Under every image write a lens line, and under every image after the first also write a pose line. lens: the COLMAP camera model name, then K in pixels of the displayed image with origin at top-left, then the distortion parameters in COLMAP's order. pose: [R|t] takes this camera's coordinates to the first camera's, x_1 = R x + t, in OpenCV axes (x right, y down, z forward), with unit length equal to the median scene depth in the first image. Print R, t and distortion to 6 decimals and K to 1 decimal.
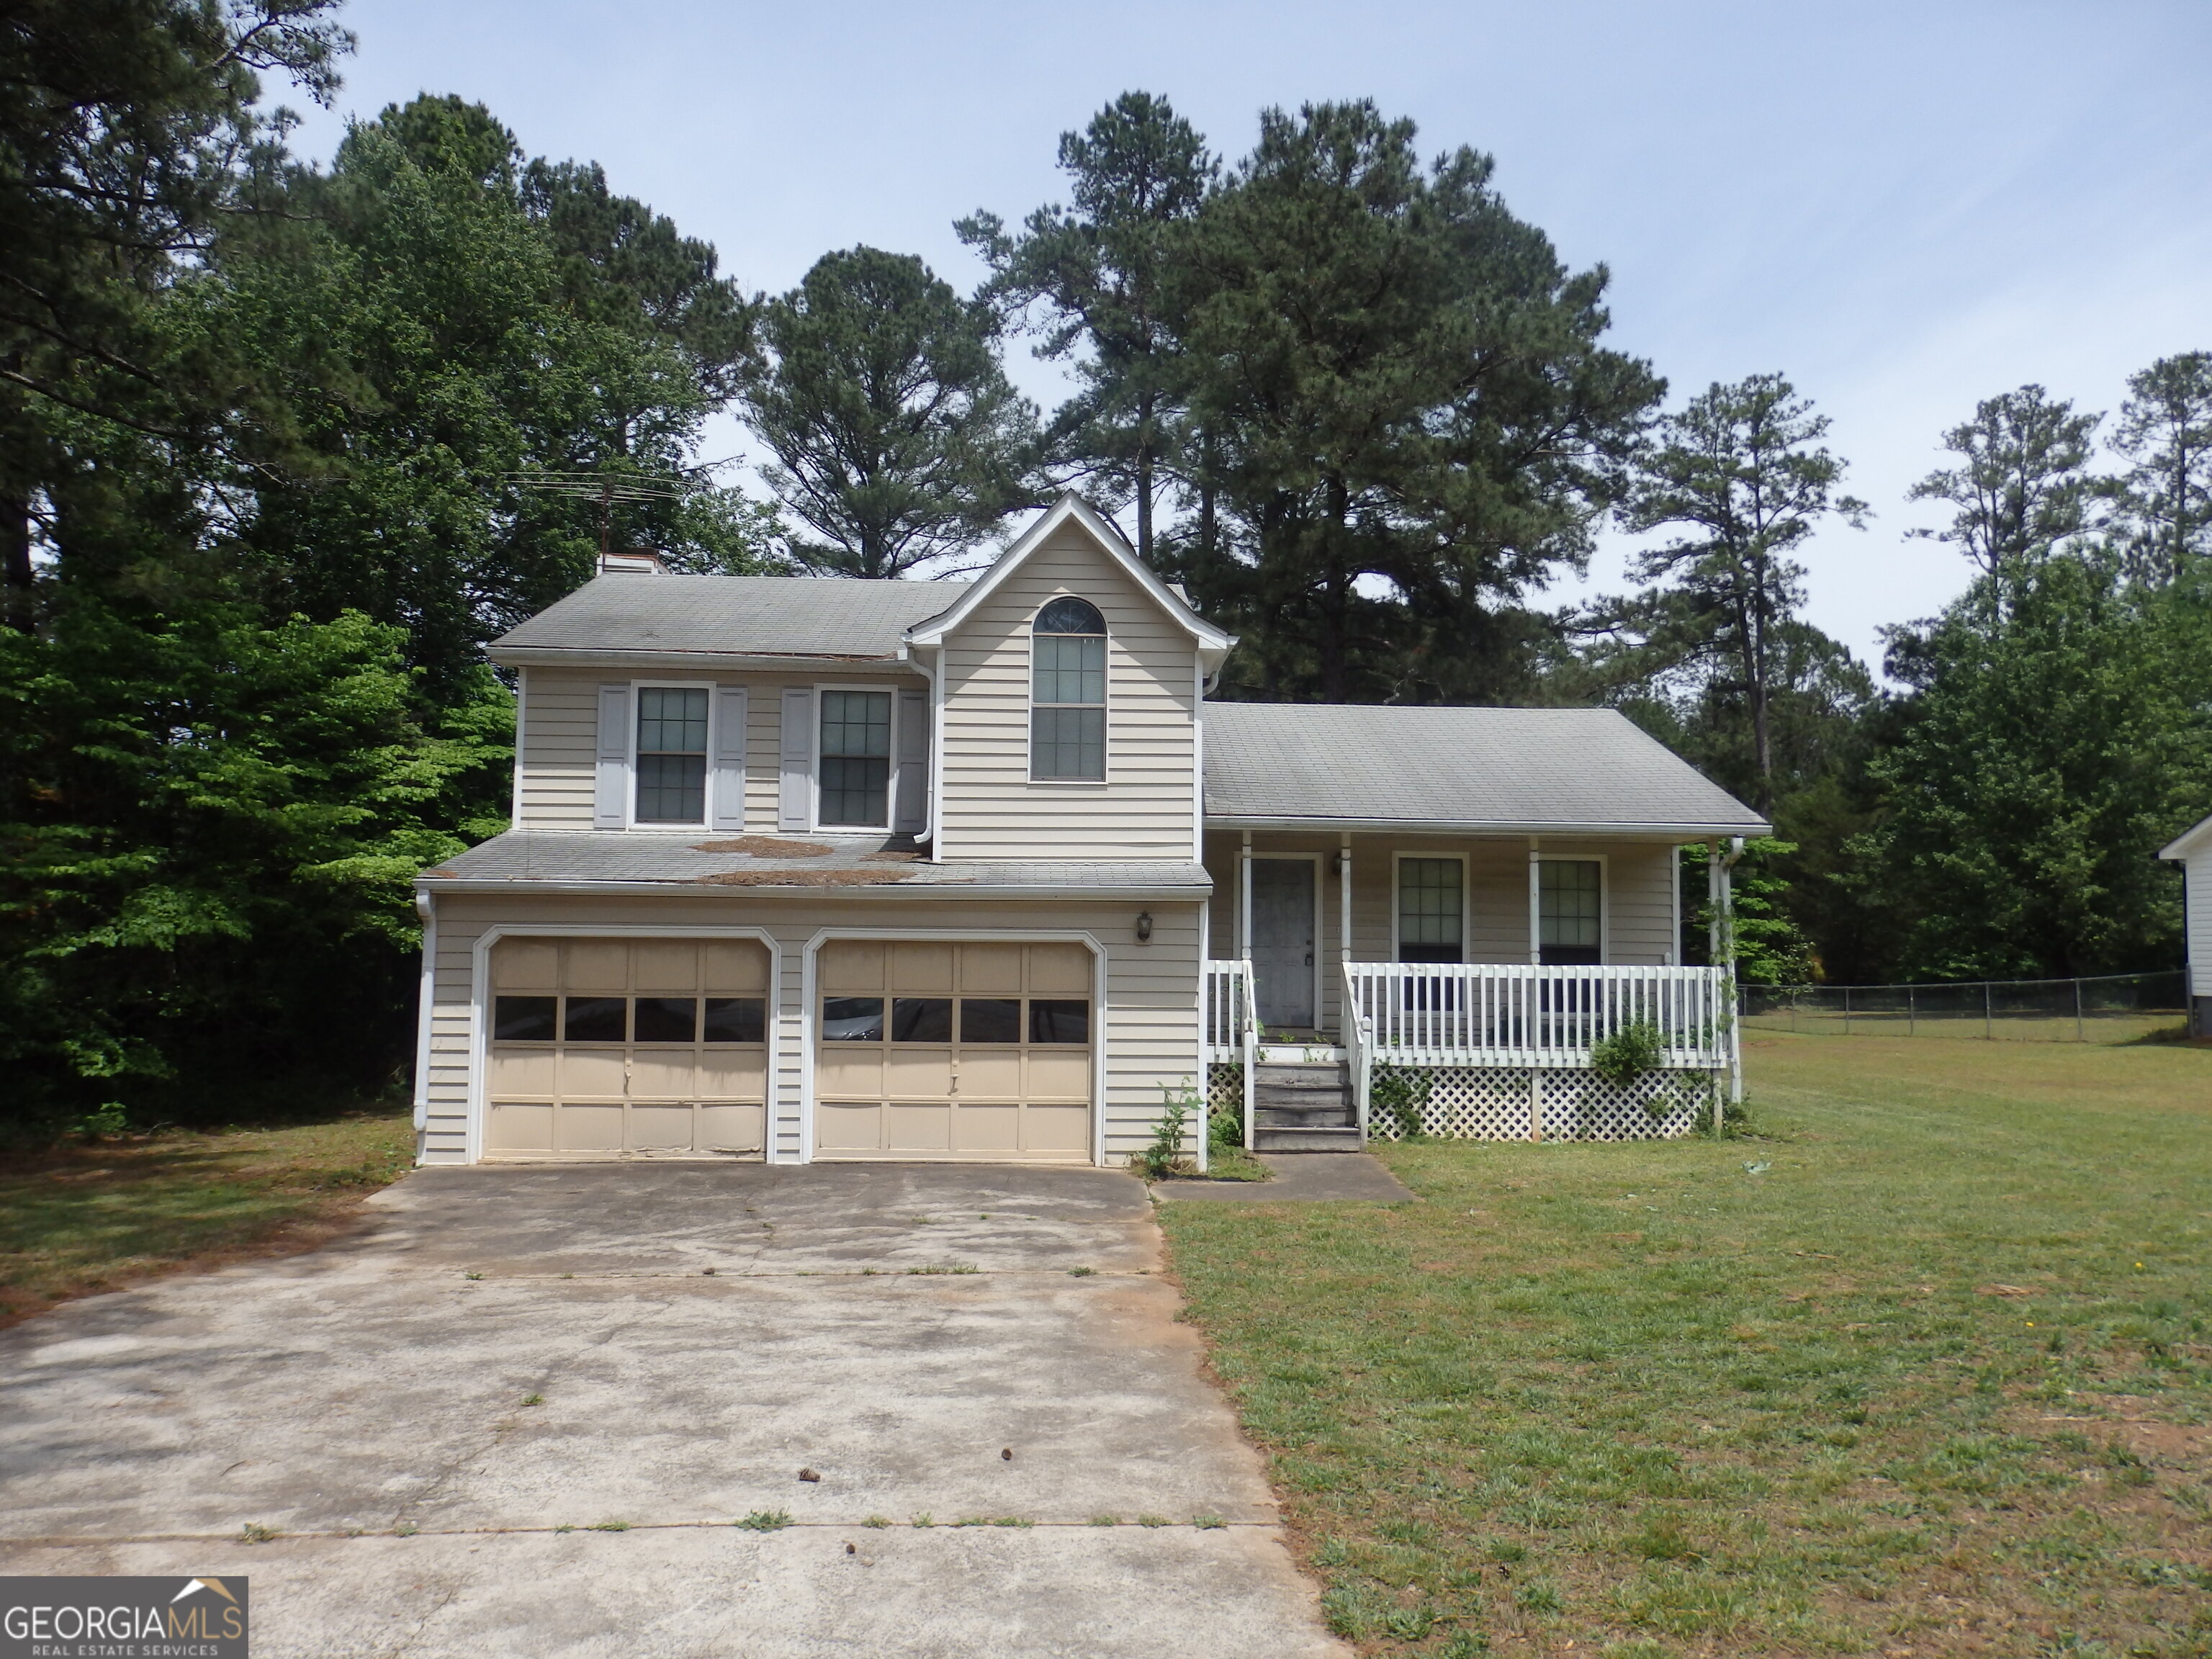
lens RADIAL K [[1613.8, 0, 1106.0], [0, 1613.8, 829.5], [0, 0, 1]] dist [-0.023791, -0.002259]
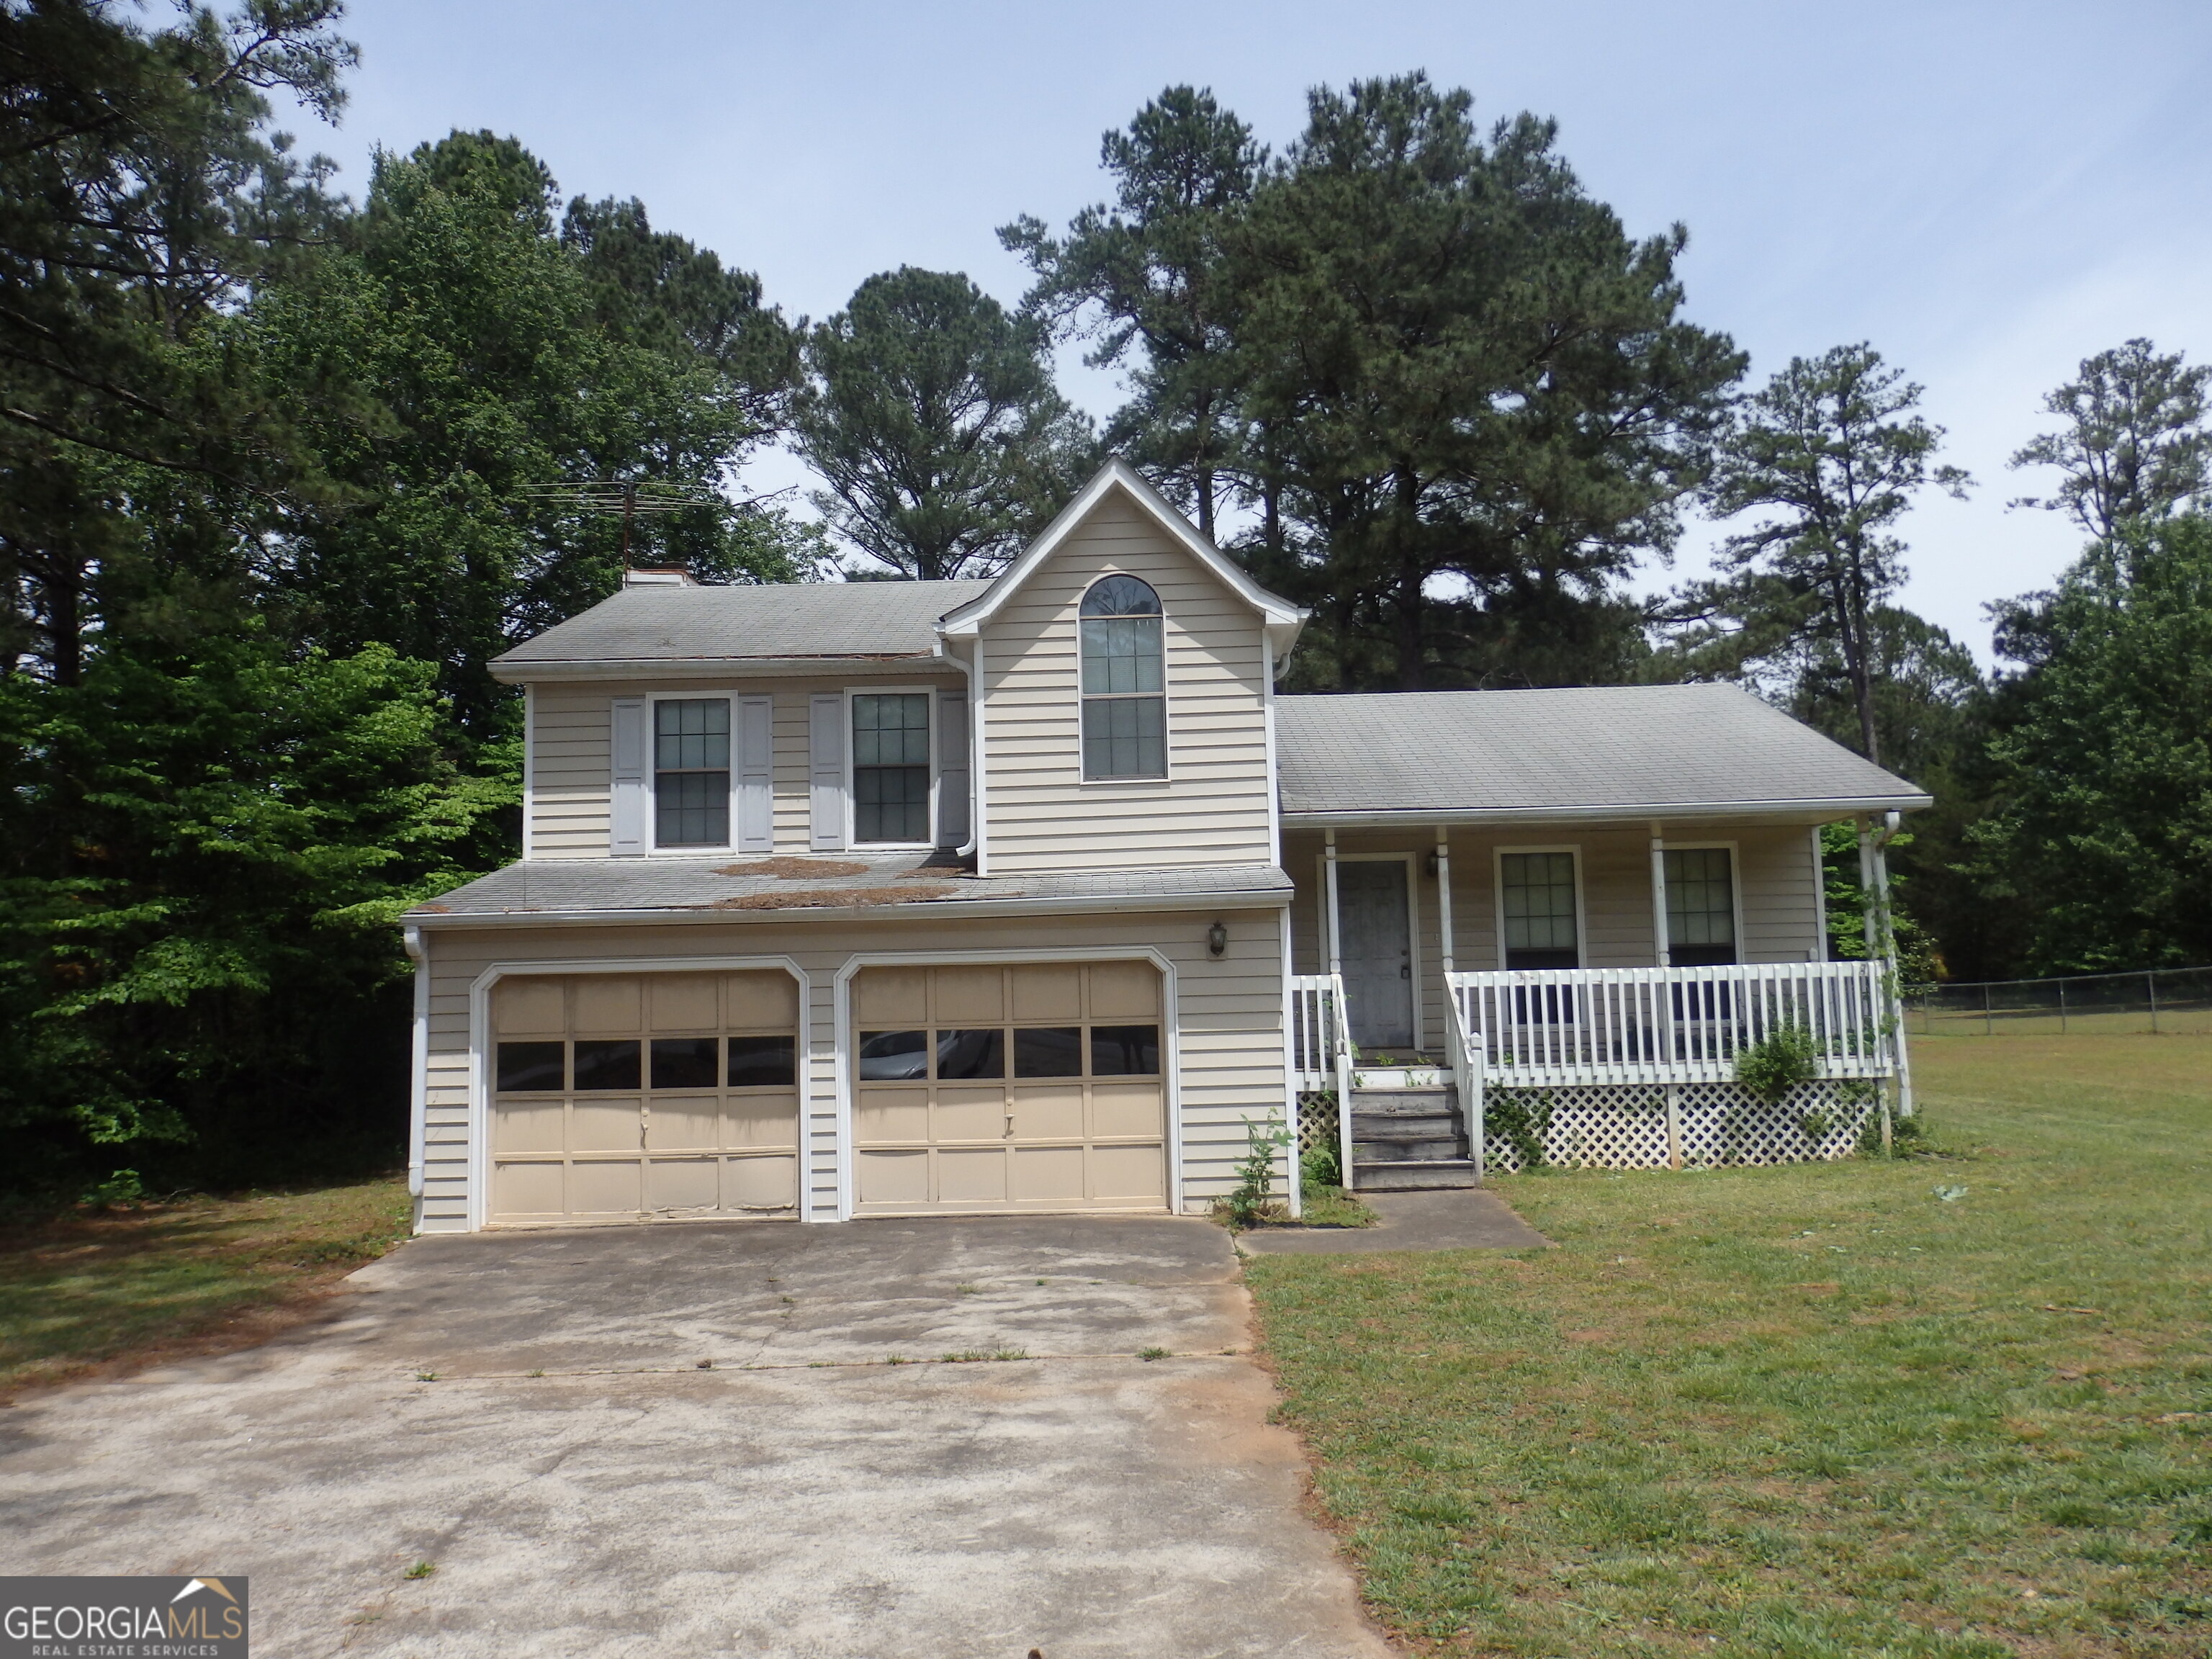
lens RADIAL K [[1530.0, 0, 1106.0], [0, 1530.0, 829.5], [0, 0, 1]] dist [-0.043437, 0.009727]
pose [[0.997644, -0.041973, -0.054261, 0.009037], [0.040521, 0.998798, -0.027582, 0.017678], [0.055354, 0.025319, 0.998146, 0.136957]]
